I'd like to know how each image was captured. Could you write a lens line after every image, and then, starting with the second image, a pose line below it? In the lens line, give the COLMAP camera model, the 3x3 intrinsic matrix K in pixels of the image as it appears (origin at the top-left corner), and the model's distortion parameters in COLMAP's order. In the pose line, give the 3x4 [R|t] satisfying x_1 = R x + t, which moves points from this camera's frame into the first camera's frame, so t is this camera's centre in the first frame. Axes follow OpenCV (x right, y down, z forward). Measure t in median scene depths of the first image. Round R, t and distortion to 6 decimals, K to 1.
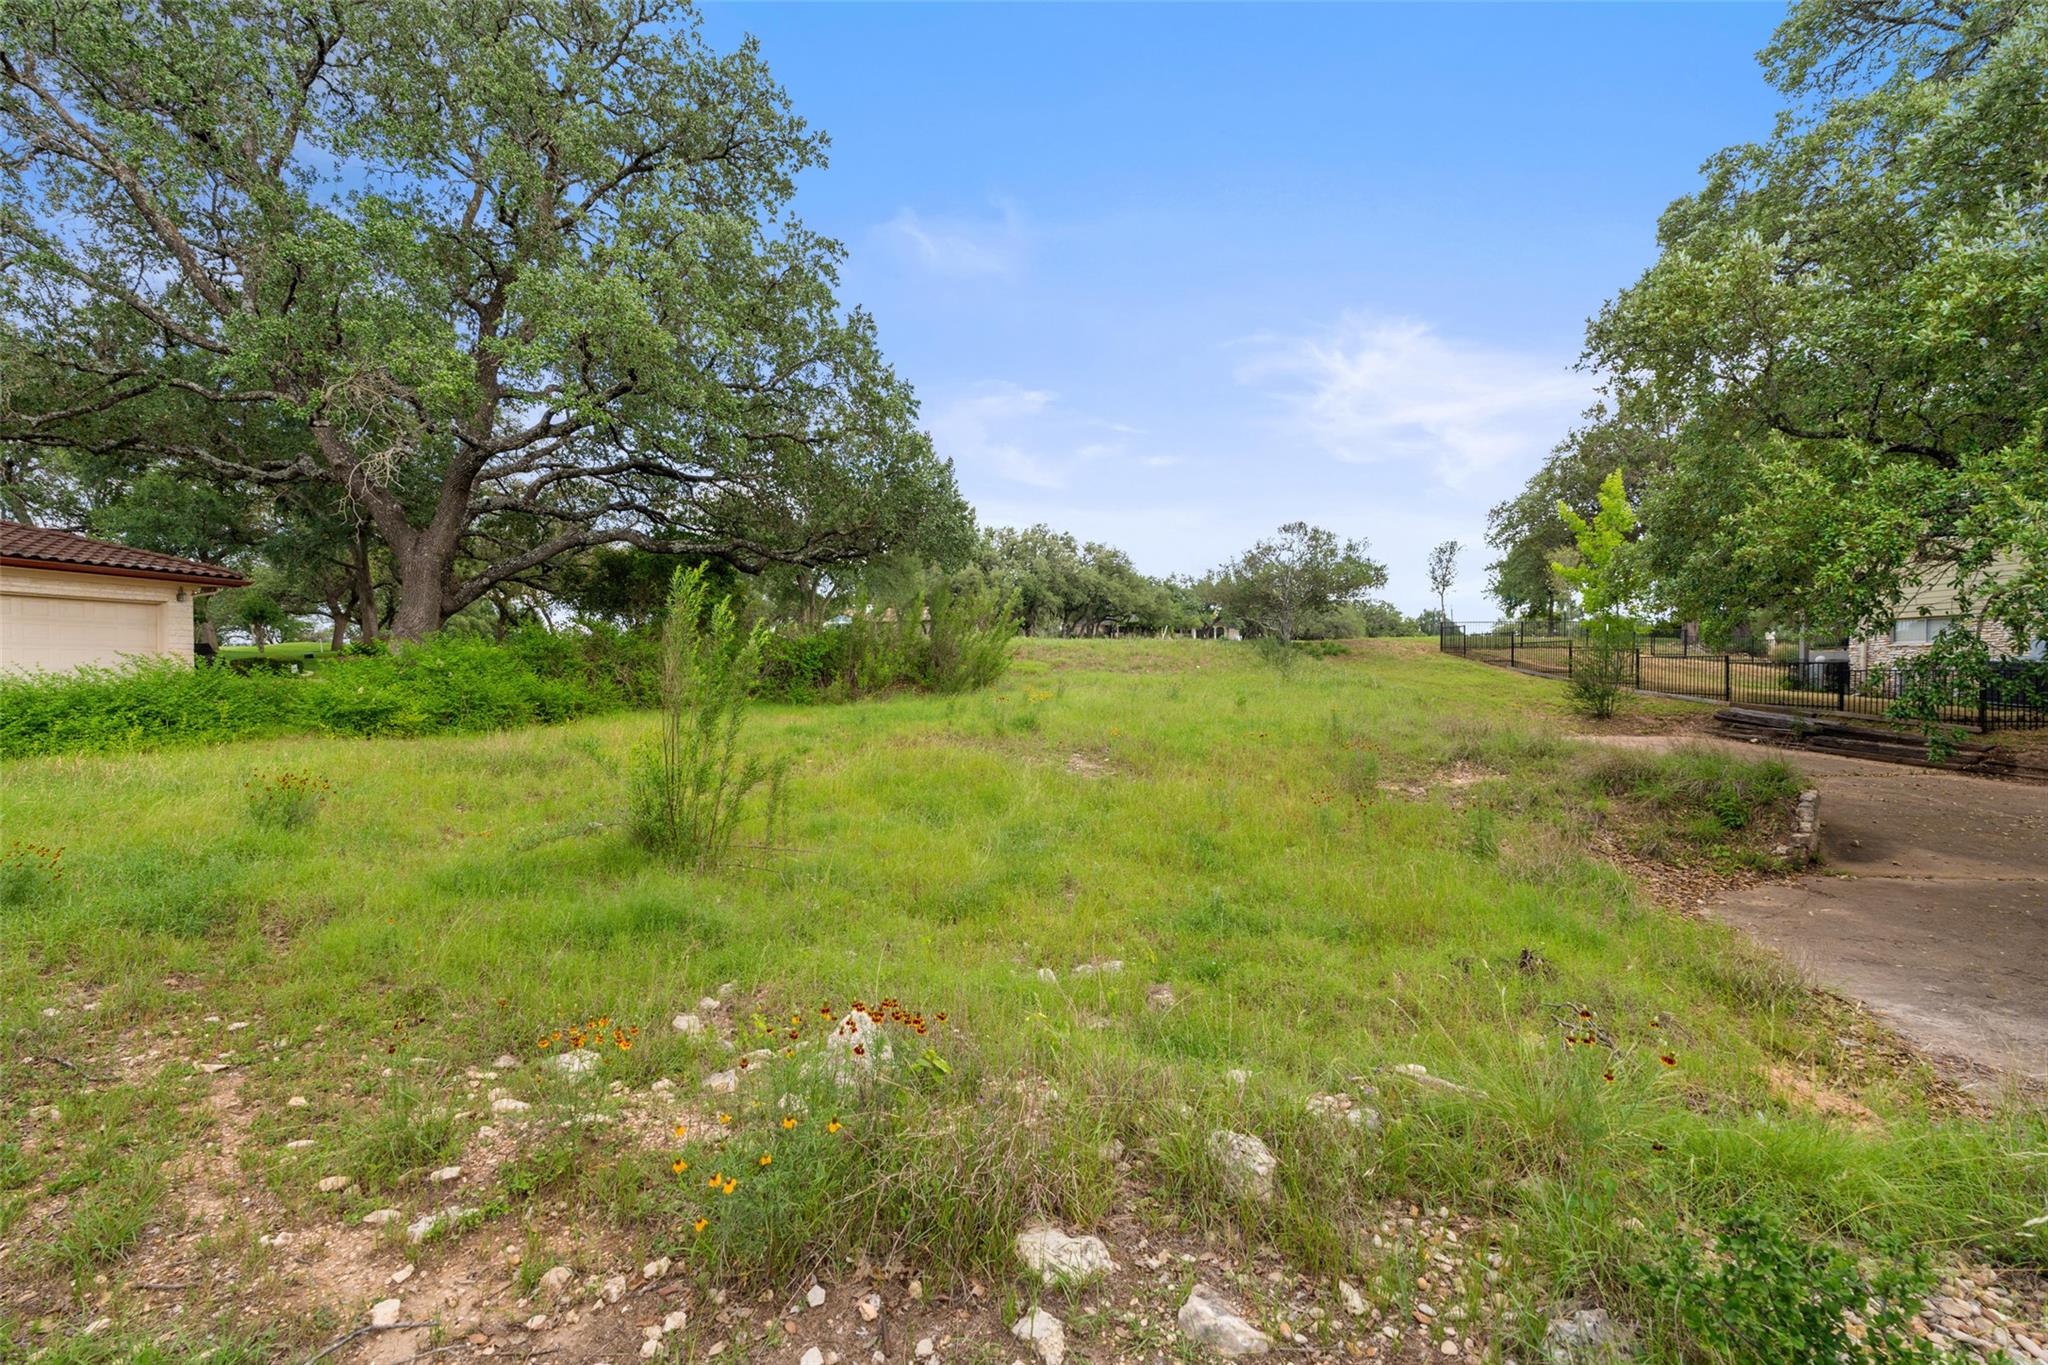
lens RADIAL K [[926.3, 0, 1024.0], [0, 926.3, 682.5], [0, 0, 1]] dist [-0.003389, 0.000136]
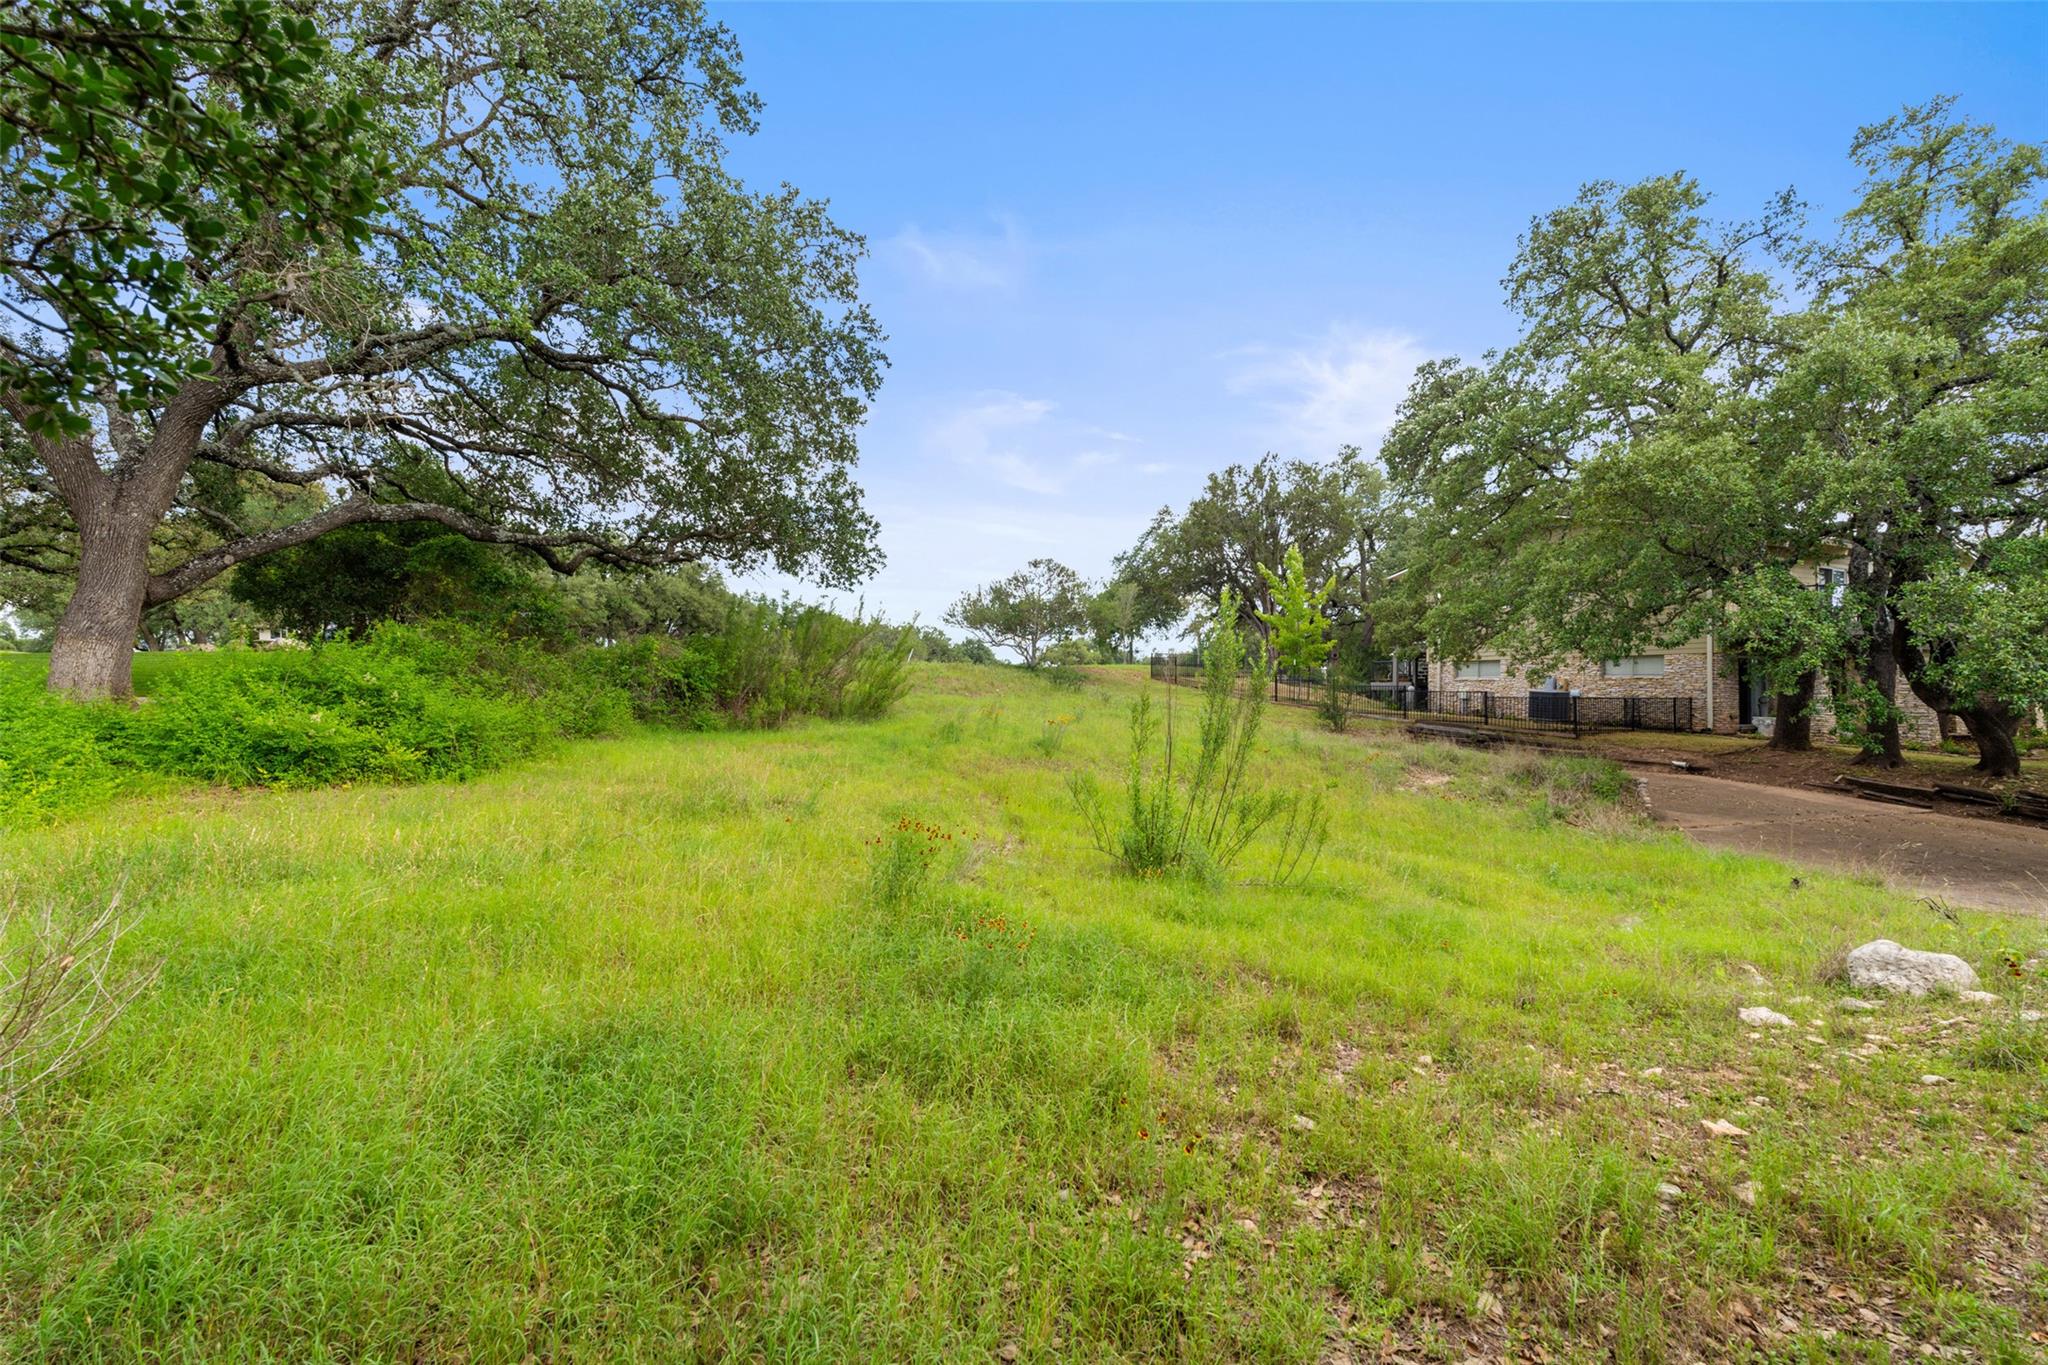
lens RADIAL K [[926.3, 0, 1024.0], [0, 926.3, 682.5], [0, 0, 1]] dist [-0.003389, 0.000136]
pose [[0.863265, 0.012545, 0.504596, -0.279825], [-0.001572, 0.999753, -0.022166, -0.001541], [-0.504749, 0.018342, 0.863071, 0.063291]]
